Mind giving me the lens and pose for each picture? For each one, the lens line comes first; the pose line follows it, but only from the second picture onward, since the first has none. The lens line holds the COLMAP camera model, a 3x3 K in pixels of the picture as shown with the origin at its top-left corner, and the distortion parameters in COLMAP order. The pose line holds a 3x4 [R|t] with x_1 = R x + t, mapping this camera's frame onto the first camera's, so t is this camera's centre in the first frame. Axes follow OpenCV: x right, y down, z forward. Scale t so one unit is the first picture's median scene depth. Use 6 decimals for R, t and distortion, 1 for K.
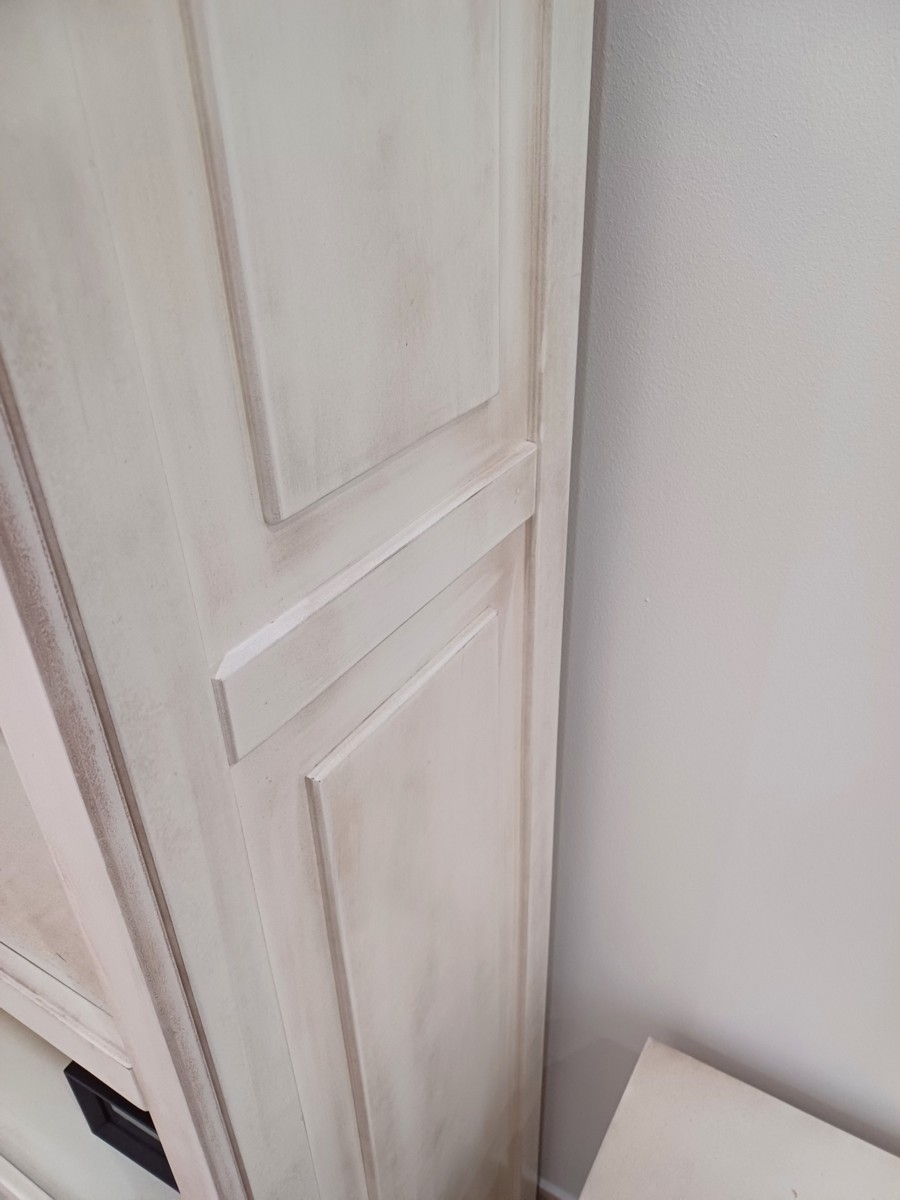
lens RADIAL K [[898.6, 0, 451.5], [0, 898.6, 592.2], [0, 0, 1]] dist [0.050021, -0.002669]
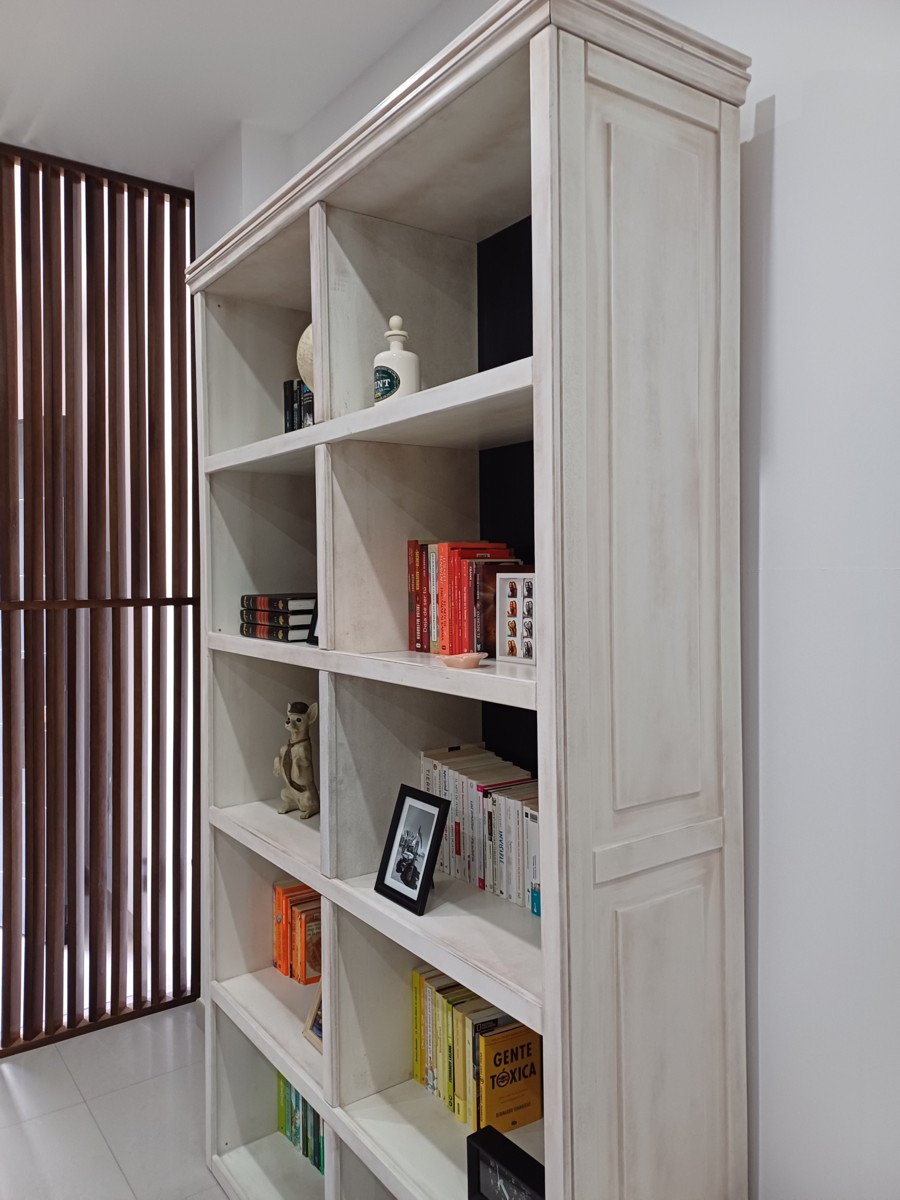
lens RADIAL K [[898.6, 0, 451.5], [0, 898.6, 592.2], [0, 0, 1]] dist [0.050021, -0.002669]
pose [[0.922020, 0.033086, -0.385727, 0.373234], [-0.214429, 0.873198, -0.437660, 0.594406], [0.322335, 0.486242, 0.812200, -1.709355]]
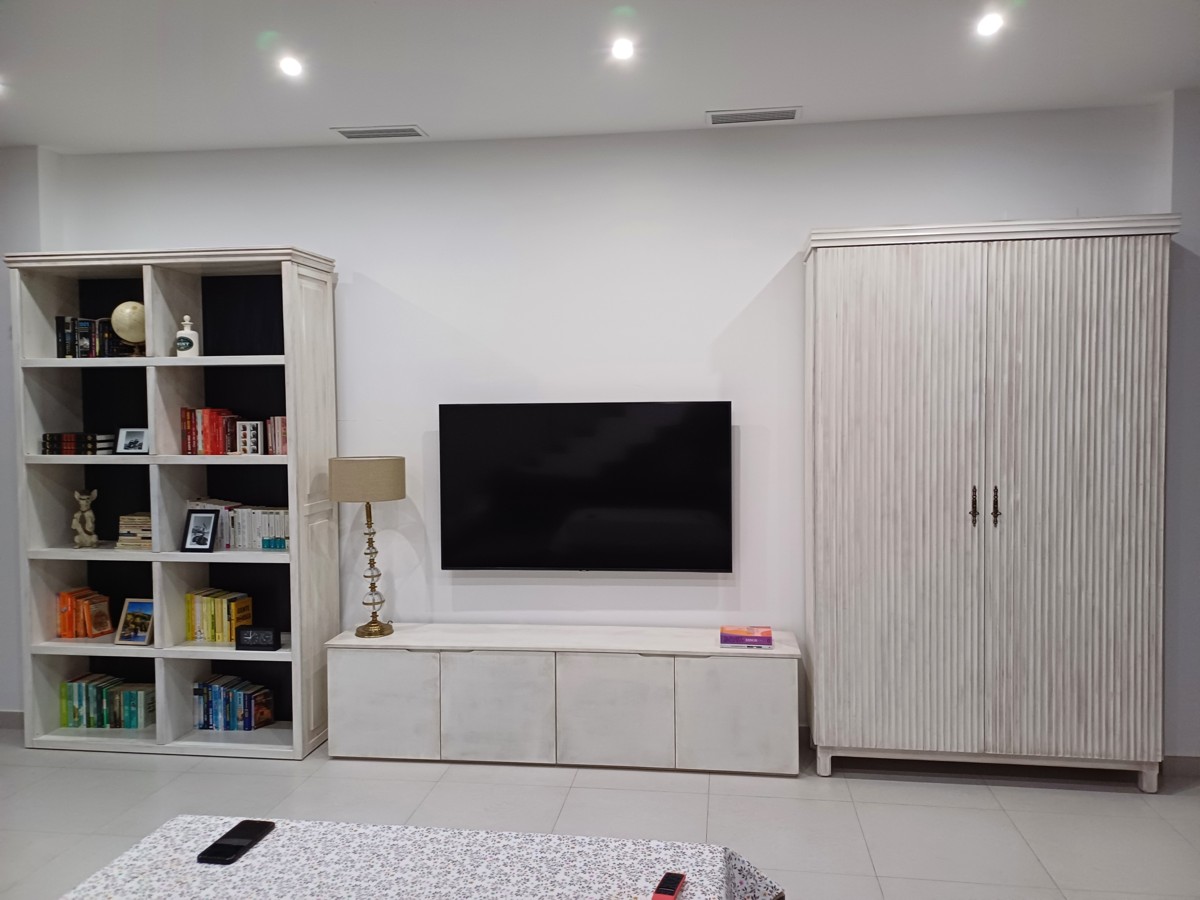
lens RADIAL K [[898.6, 0, 600.0], [0, 898.6, 450.0], [0, 0, 1]] dist [0.050021, -0.002669]
pose [[0.920535, 0.008558, 0.390567, -0.730239], [0.179154, 0.879186, -0.441516, 3.202259], [-0.347160, 0.476402, 0.807788, -6.166159]]
